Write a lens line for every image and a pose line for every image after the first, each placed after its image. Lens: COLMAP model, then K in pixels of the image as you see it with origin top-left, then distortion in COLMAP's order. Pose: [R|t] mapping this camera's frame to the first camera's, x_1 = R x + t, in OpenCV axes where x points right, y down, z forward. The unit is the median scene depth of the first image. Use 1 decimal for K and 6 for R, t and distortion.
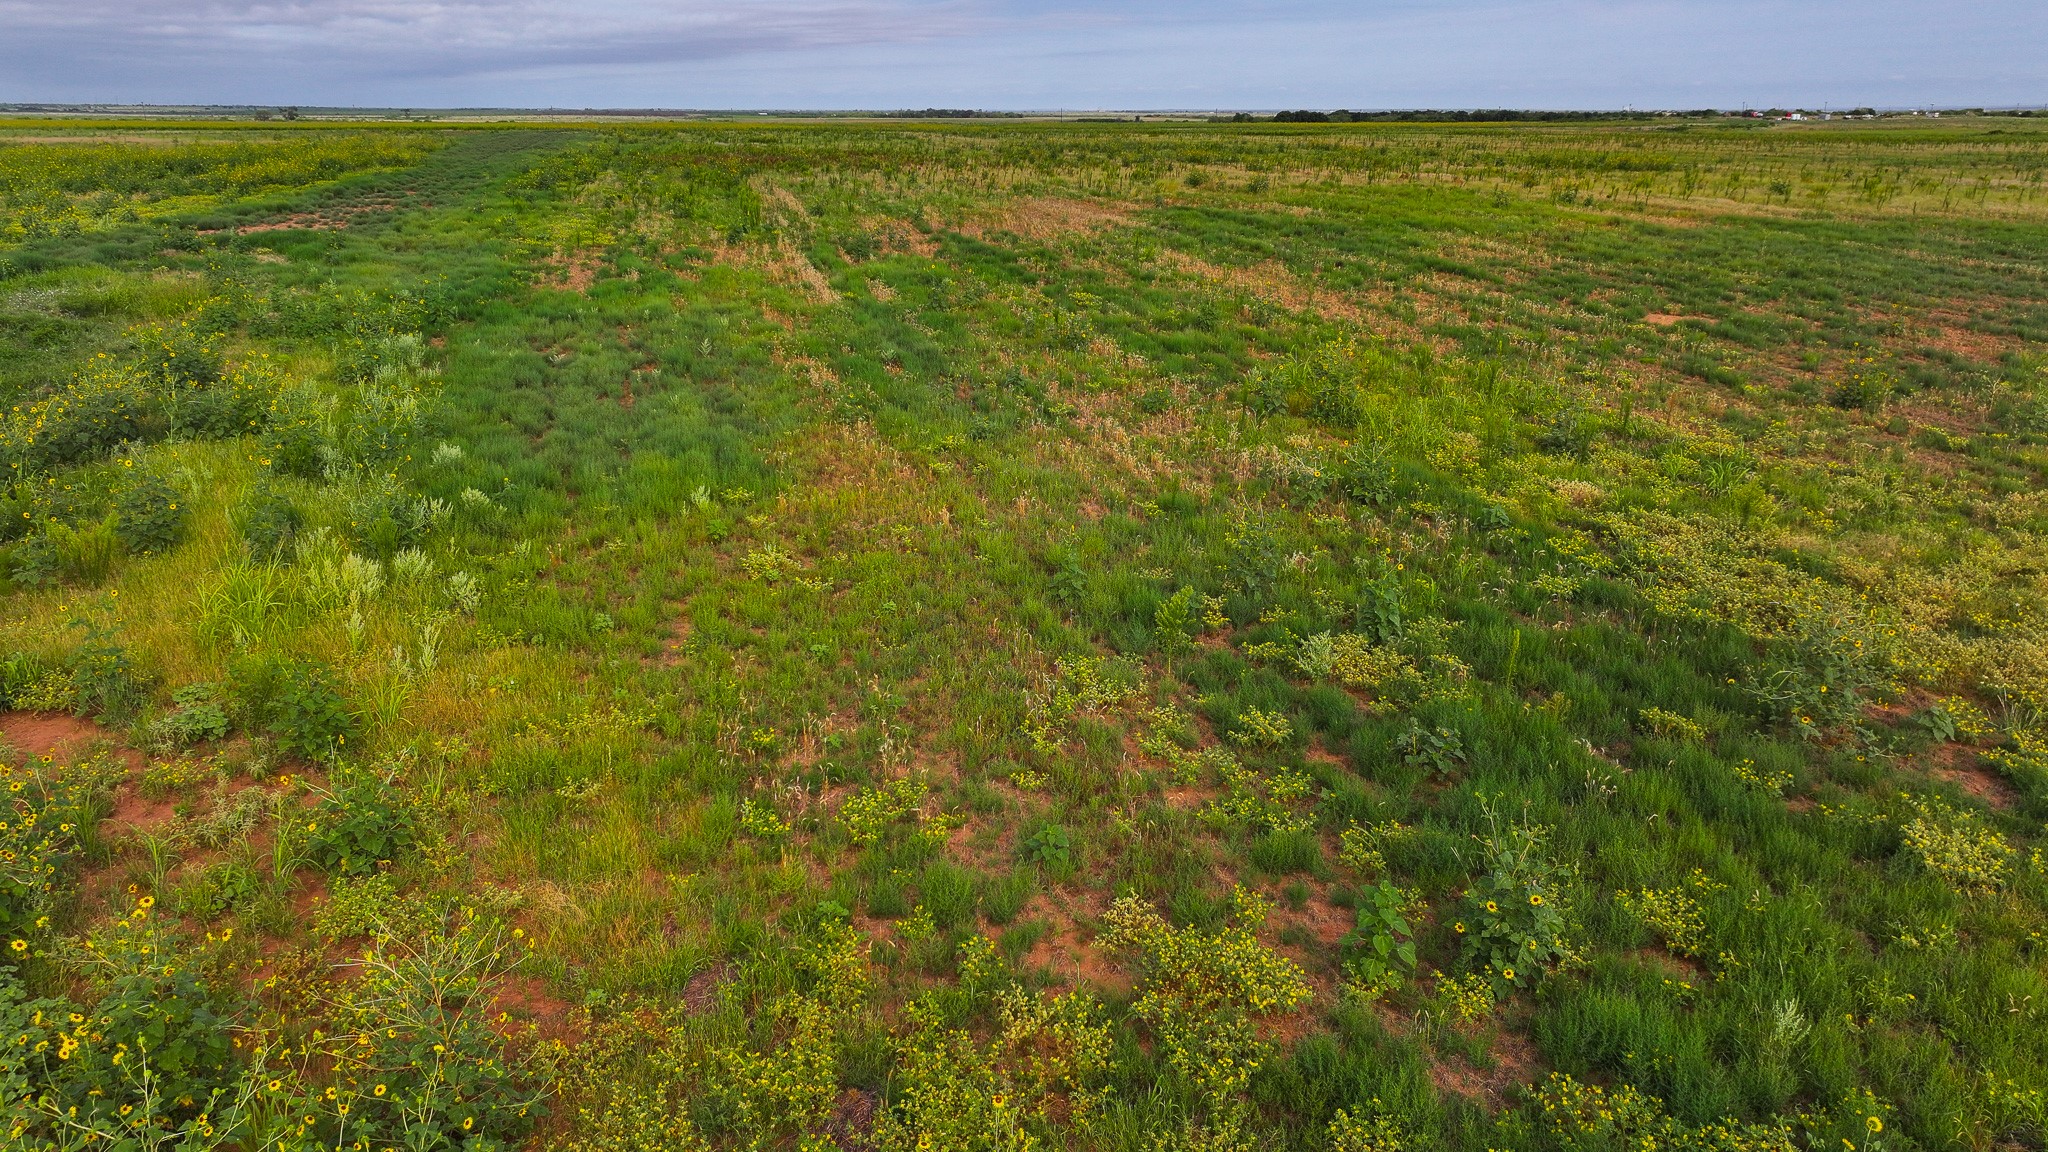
lens RADIAL K [[1458.0, 0, 1028.8], [0, 1458.0, 579.9], [0, 0, 1]] dist [-0.007008, 0.025088]
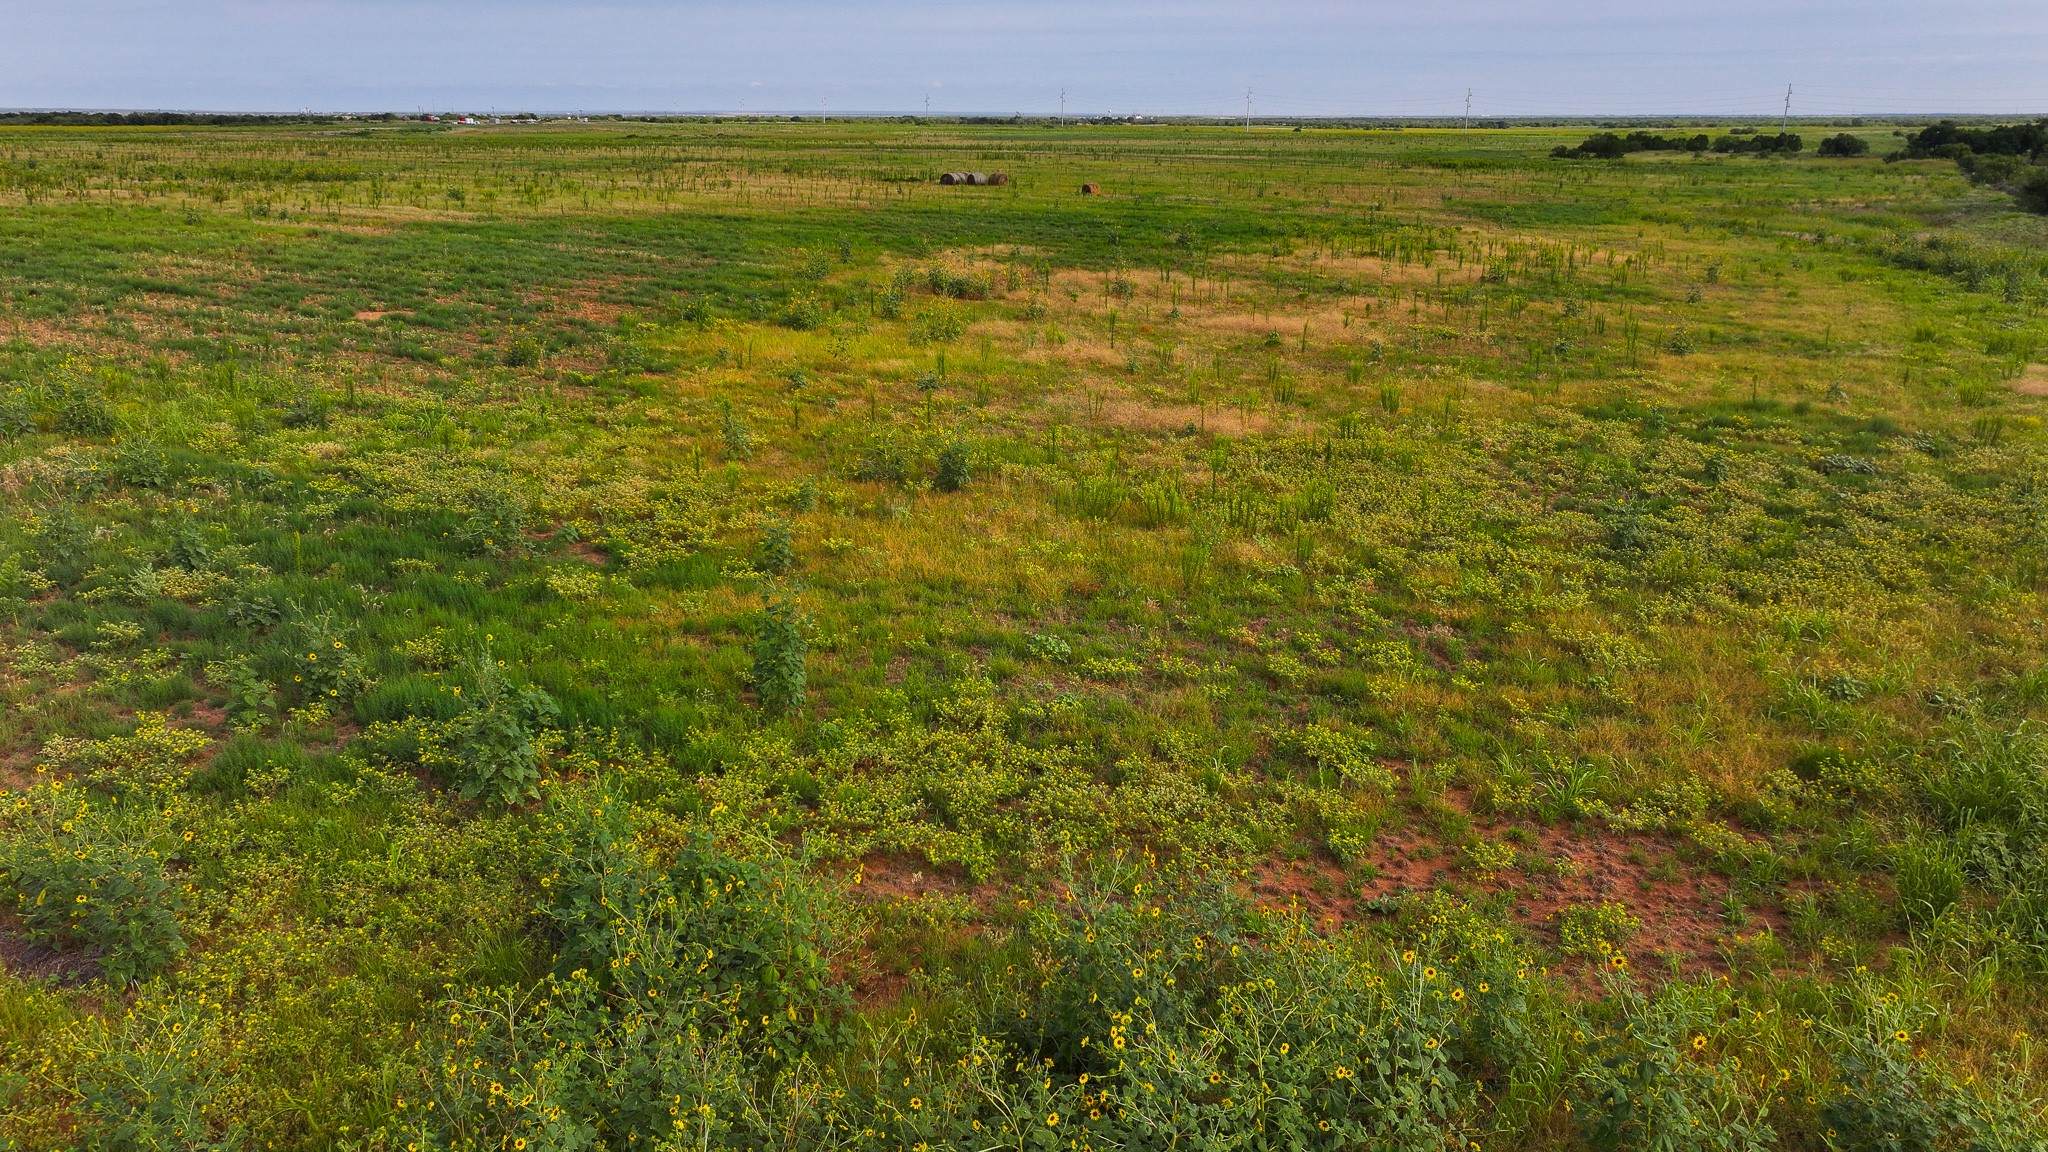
lens RADIAL K [[1458.0, 0, 1032.0], [0, 1458.0, 577.6], [0, 0, 1]] dist [-0.007008, 0.025088]
pose [[0.685579, -0.221283, 0.693553, -0.084814], [0.222978, 0.970724, 0.089302, 0.053715], [-0.693010, 0.093423, 0.714849, -0.256511]]
